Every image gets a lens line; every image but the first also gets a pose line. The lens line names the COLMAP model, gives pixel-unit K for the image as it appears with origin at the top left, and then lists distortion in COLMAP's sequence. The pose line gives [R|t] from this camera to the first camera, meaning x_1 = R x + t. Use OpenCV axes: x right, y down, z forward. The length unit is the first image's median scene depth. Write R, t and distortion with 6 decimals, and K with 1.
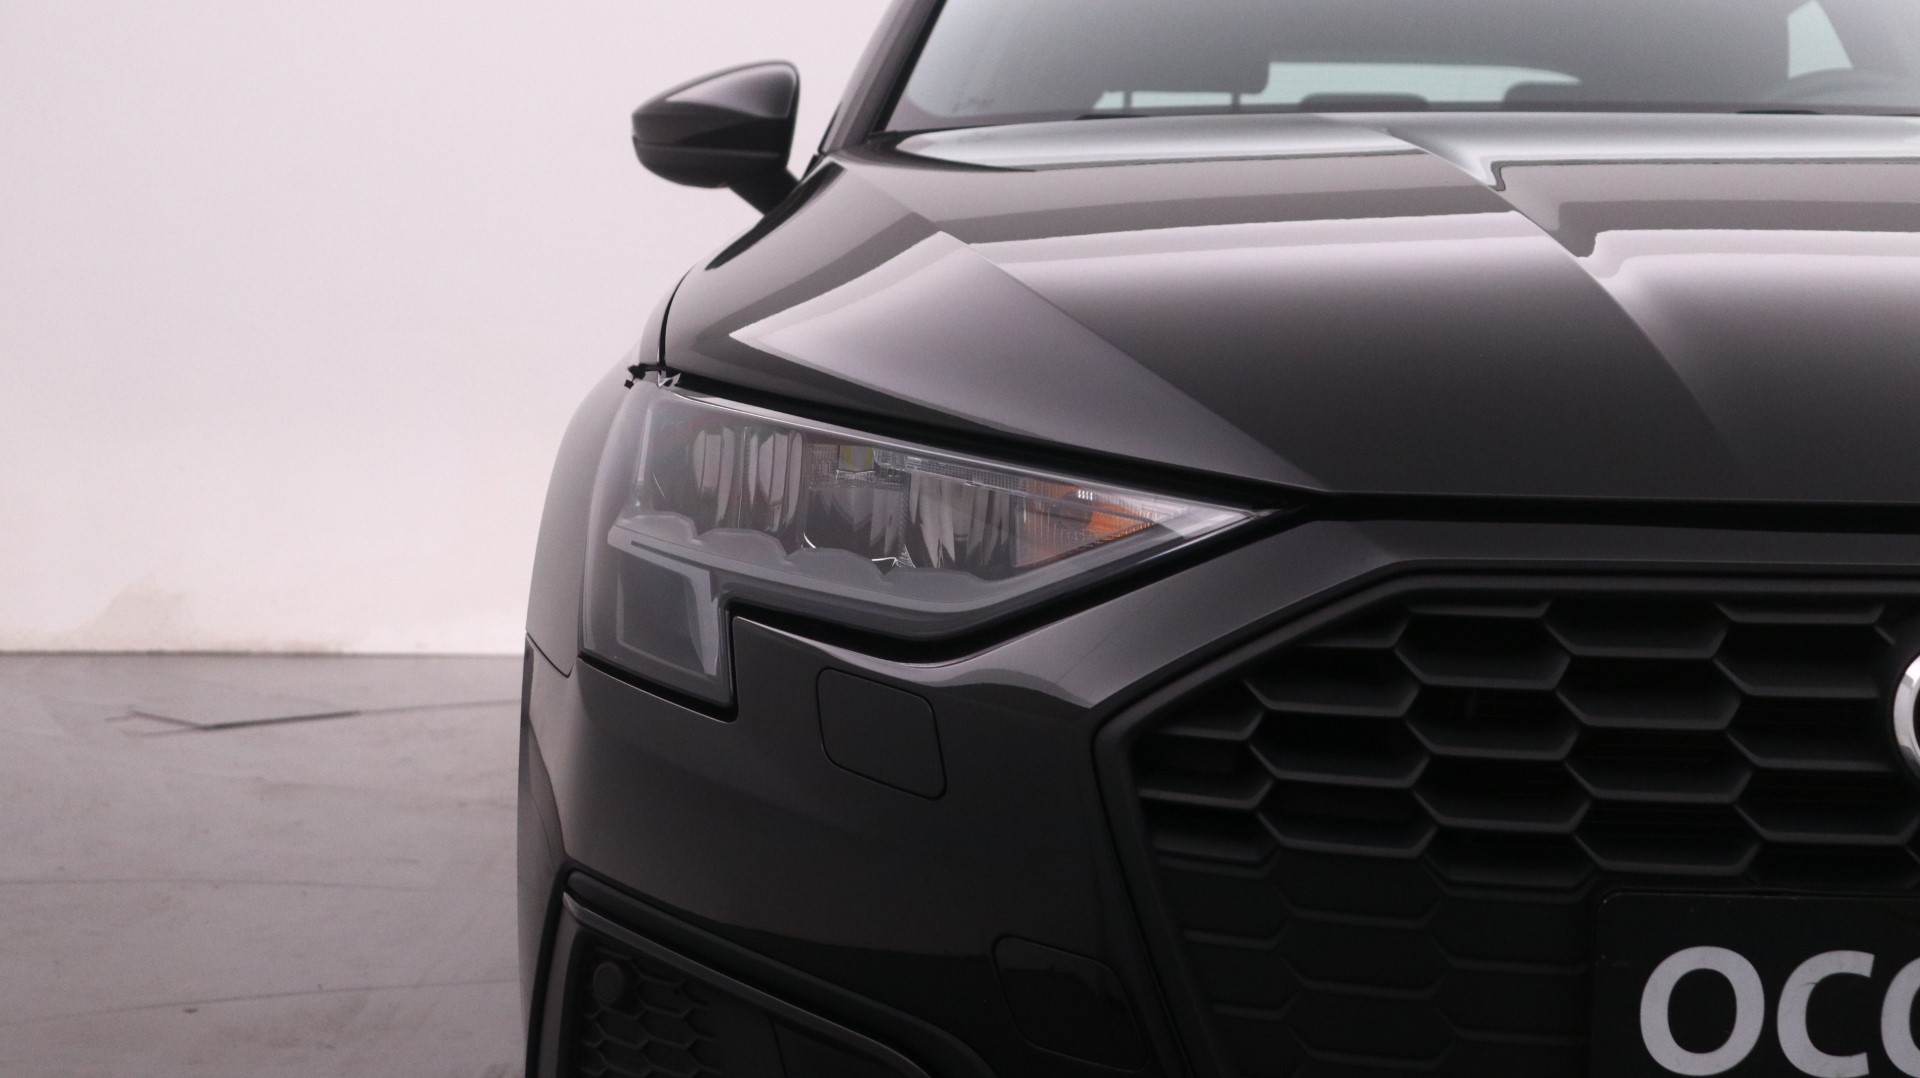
lens RADIAL K [[3011.2, 0, 960.0], [0, 3011.2, 538.9], [0, 0, 1]] dist [-0.025013, 0.000000]
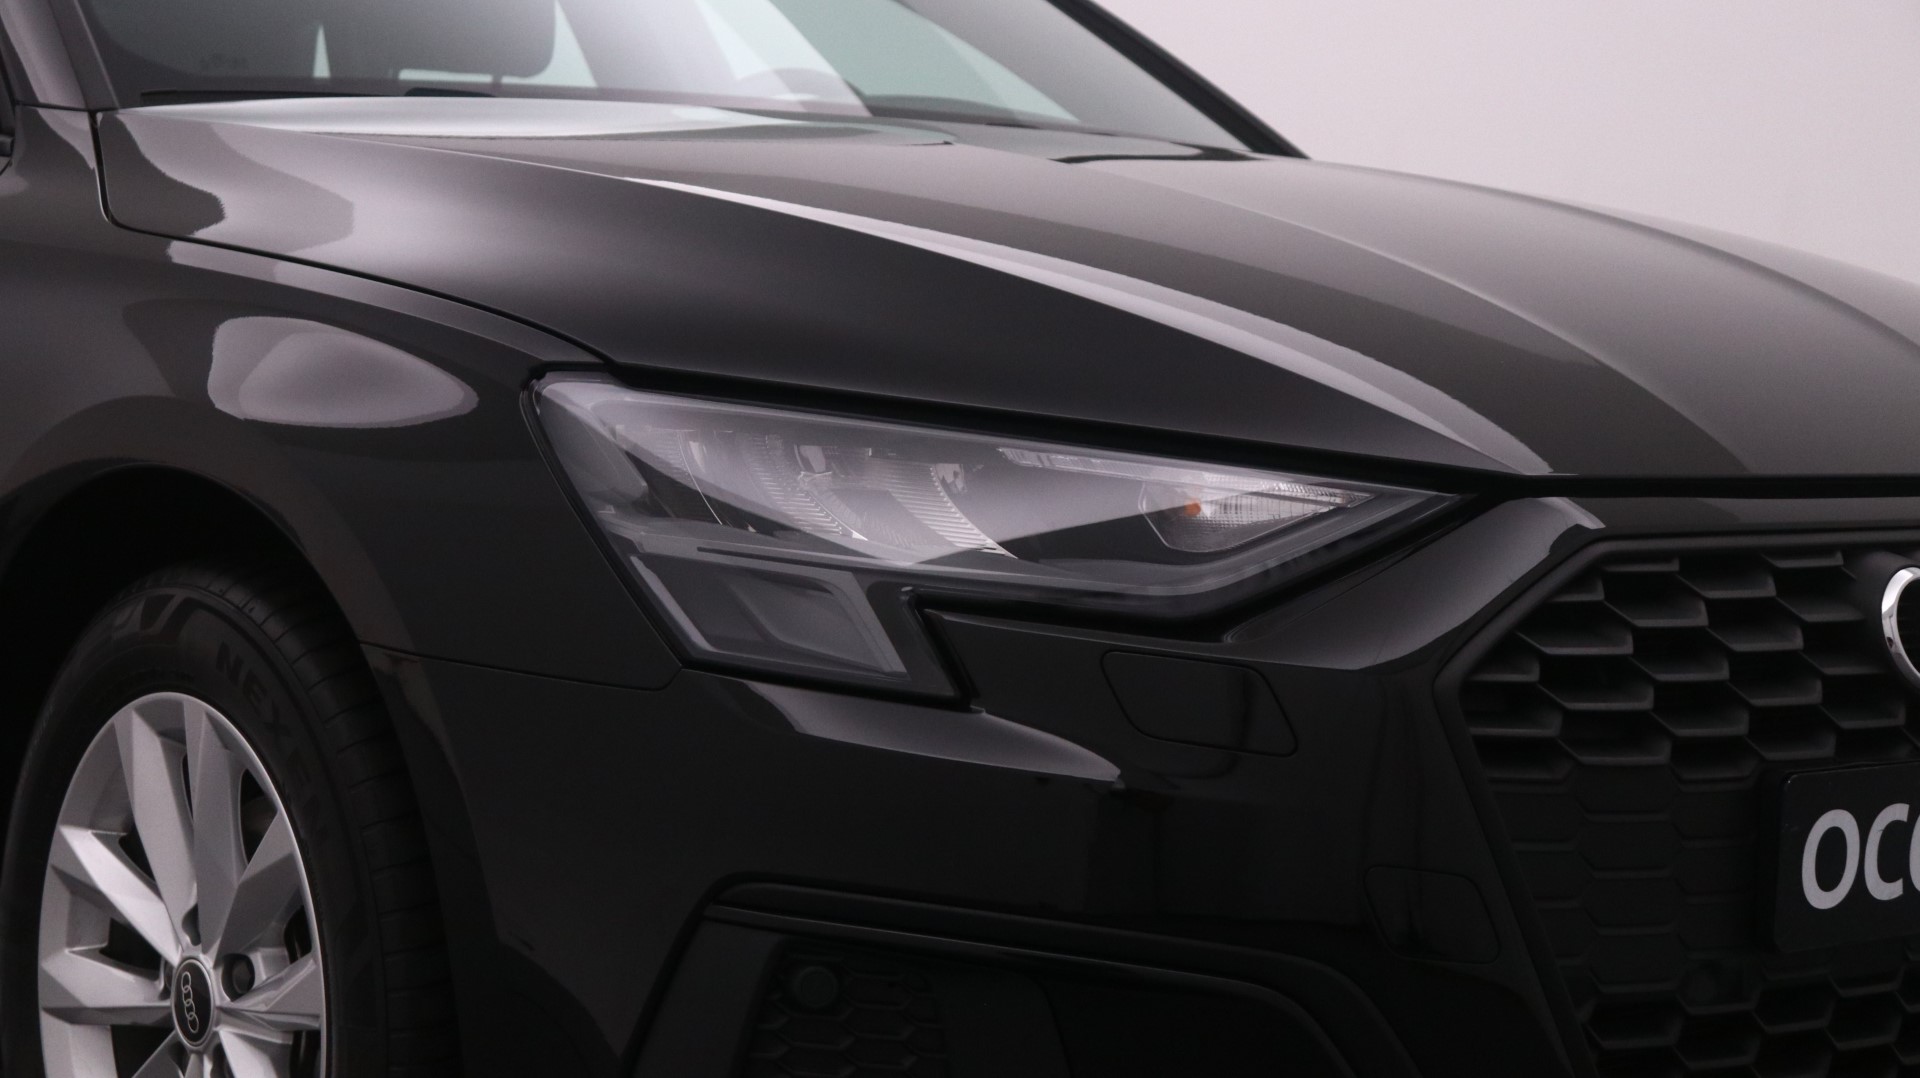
lens RADIAL K [[3863.5, 0, 960.1], [0, 3863.5, 537.6], [0, 0, 1]] dist [-0.013893, 0.000000]
pose [[0.696912, -0.033137, 0.716390, -1.182483], [0.035568, 0.999300, 0.011622, -0.017509], [-0.716274, 0.017381, 0.697603, 0.079562]]
